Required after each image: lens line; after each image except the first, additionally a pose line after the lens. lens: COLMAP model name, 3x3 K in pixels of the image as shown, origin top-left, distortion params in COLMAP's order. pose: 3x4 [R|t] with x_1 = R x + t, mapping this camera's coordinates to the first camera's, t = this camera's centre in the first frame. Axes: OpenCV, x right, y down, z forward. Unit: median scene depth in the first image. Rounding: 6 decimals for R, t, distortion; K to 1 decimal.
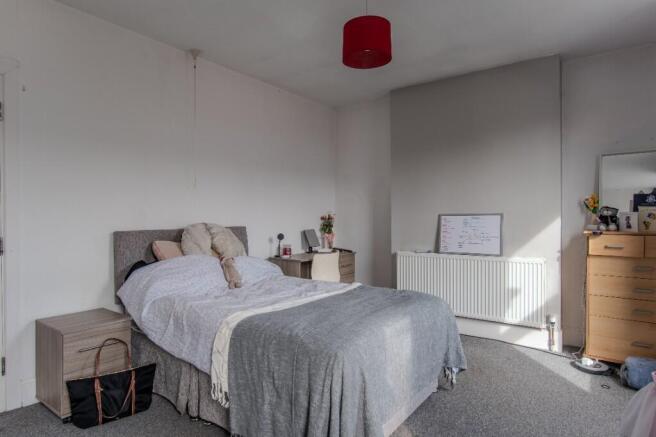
lens RADIAL K [[371.1, 0, 332.1], [0, 371.1, 219.8], [0, 0, 1]] dist [0.000258, -0.000336]
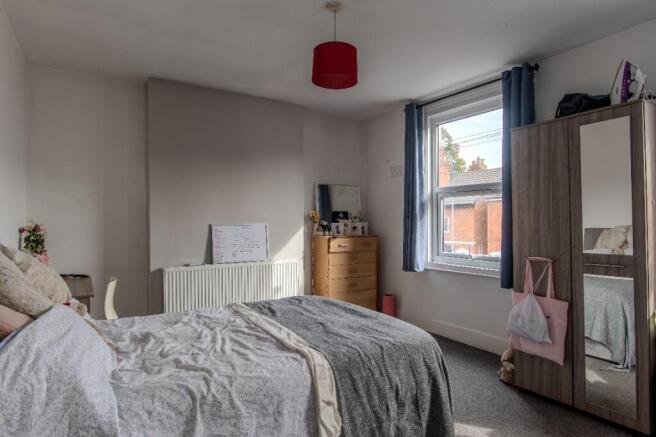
lens RADIAL K [[371.1, 0, 331.8], [0, 371.1, 218.3], [0, 0, 1]] dist [0.000258, -0.000336]
pose [[0.368853, 0.015778, 0.929354, -0.527258], [0.010448, 0.999722, -0.021120, -0.006233], [-0.929429, 0.017500, 0.368586, 0.363067]]
